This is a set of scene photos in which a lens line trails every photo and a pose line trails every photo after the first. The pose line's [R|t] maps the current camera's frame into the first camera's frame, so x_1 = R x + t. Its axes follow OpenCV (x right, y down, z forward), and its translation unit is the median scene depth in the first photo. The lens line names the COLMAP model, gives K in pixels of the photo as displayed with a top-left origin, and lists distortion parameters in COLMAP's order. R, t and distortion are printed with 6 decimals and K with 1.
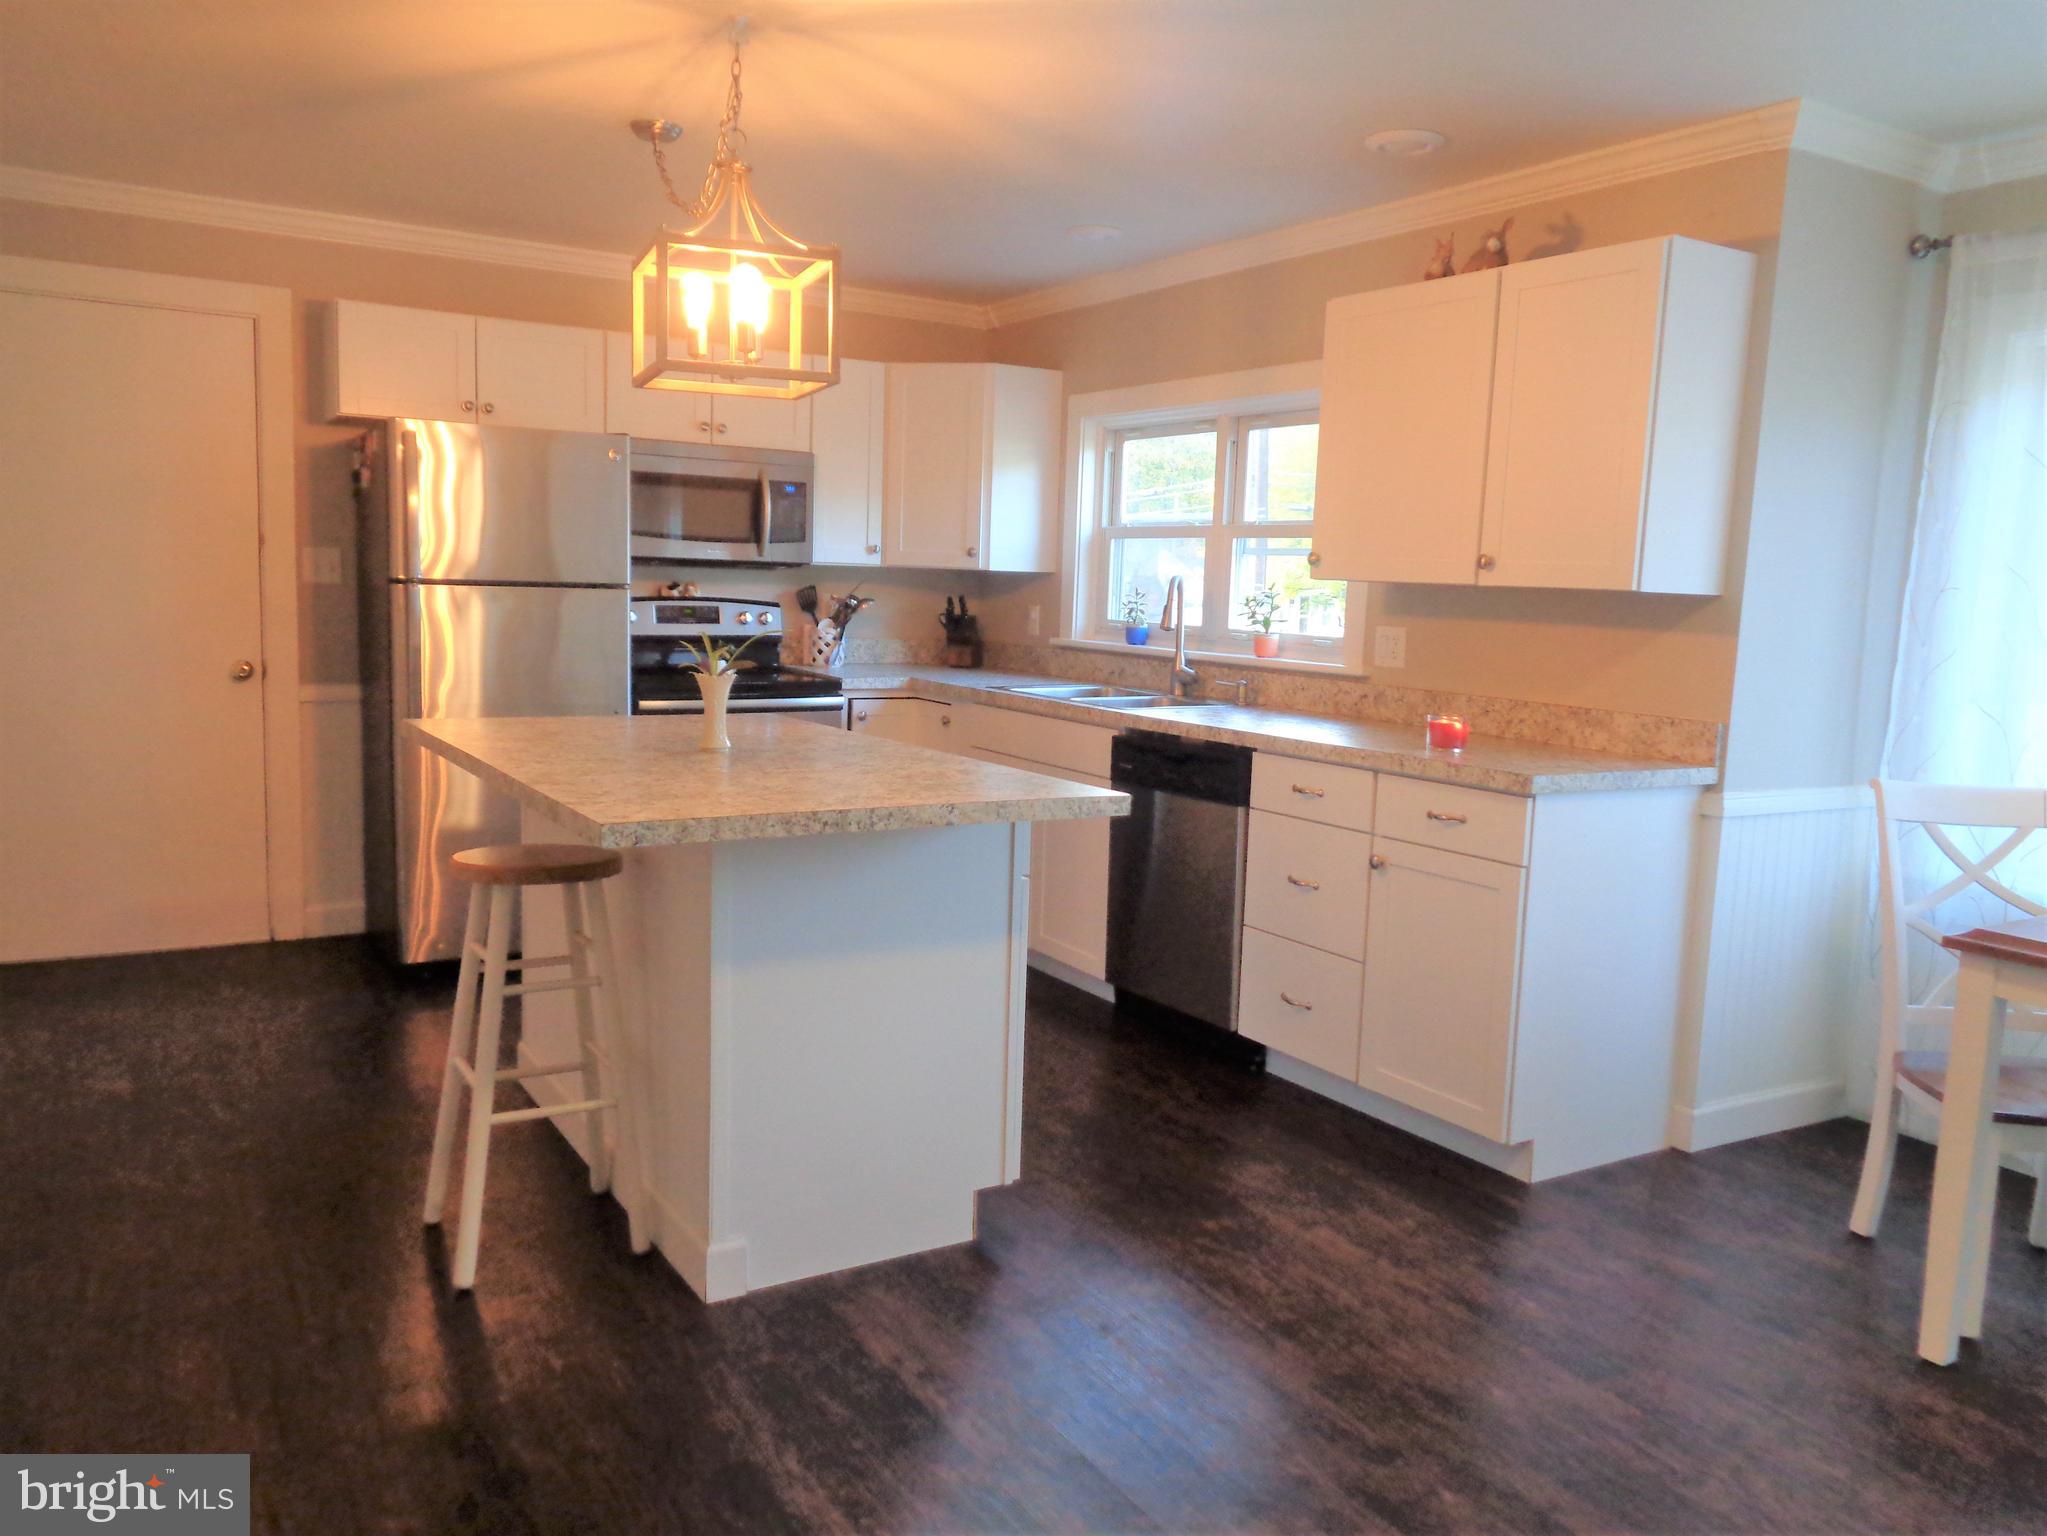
lens RADIAL K [[1541.7, 0, 1031.9], [0, 1541.7, 770.9], [0, 0, 1]] dist [0.014178, -0.000674]
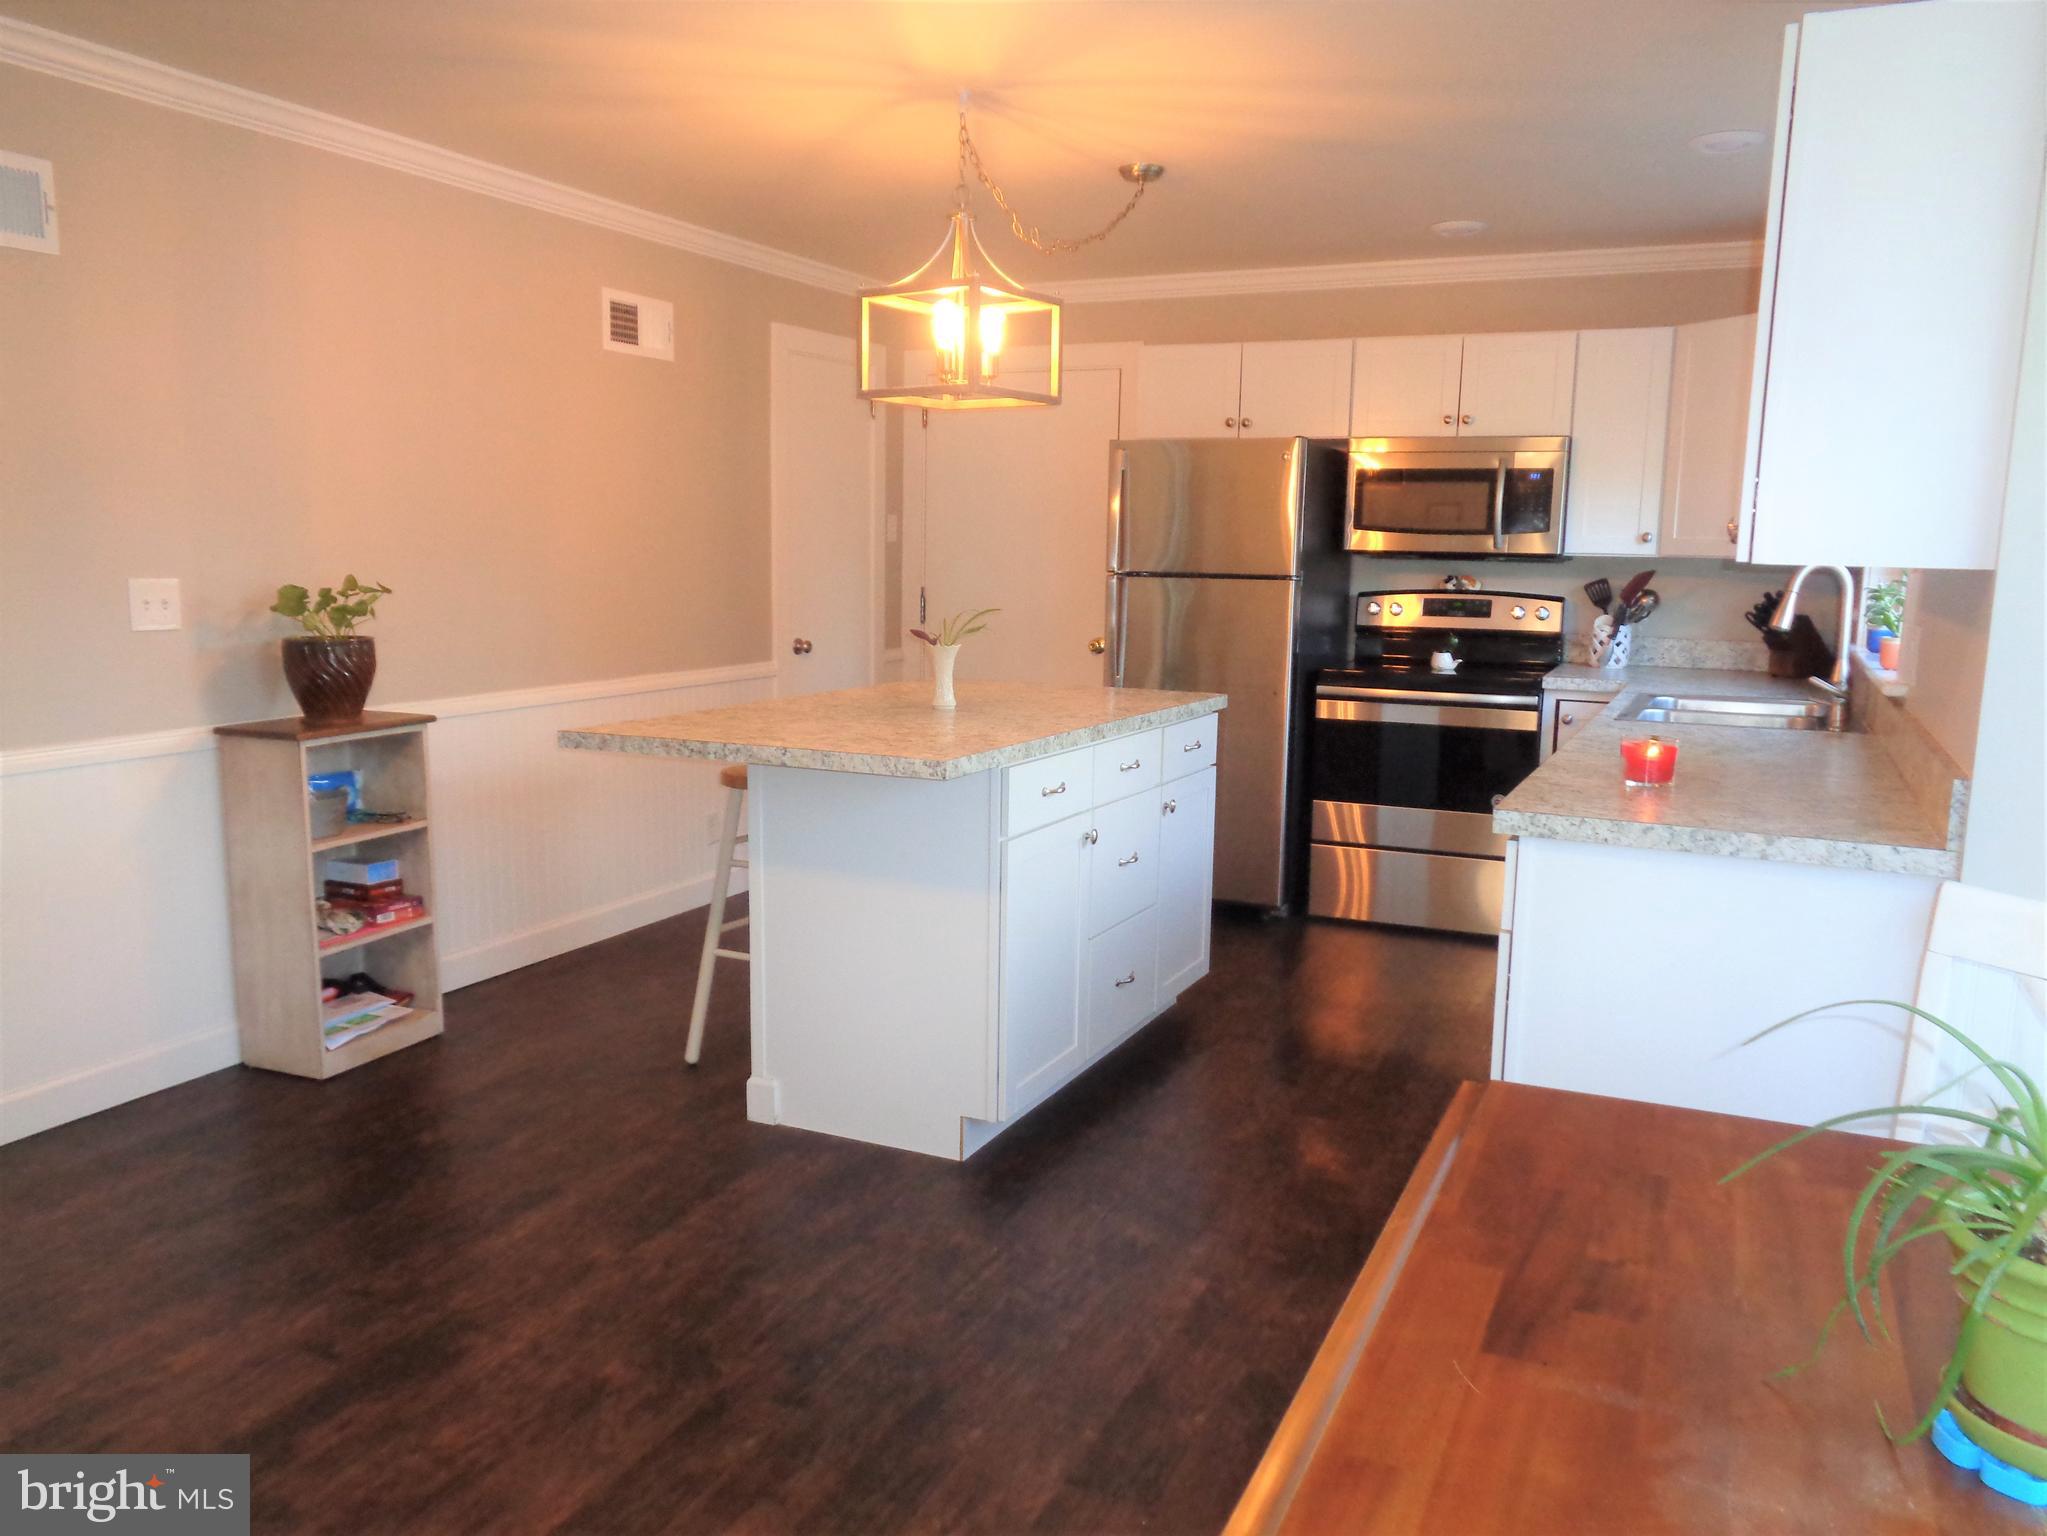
lens RADIAL K [[1541.7, 0, 1030.8], [0, 1541.7, 767.8], [0, 0, 1]] dist [0.014178, -0.000674]
pose [[0.548615, 0.098576, -0.830244, 0.512737], [-0.103747, 0.993377, 0.049390, -0.020589], [0.829613, 0.059039, 0.555208, 0.241159]]
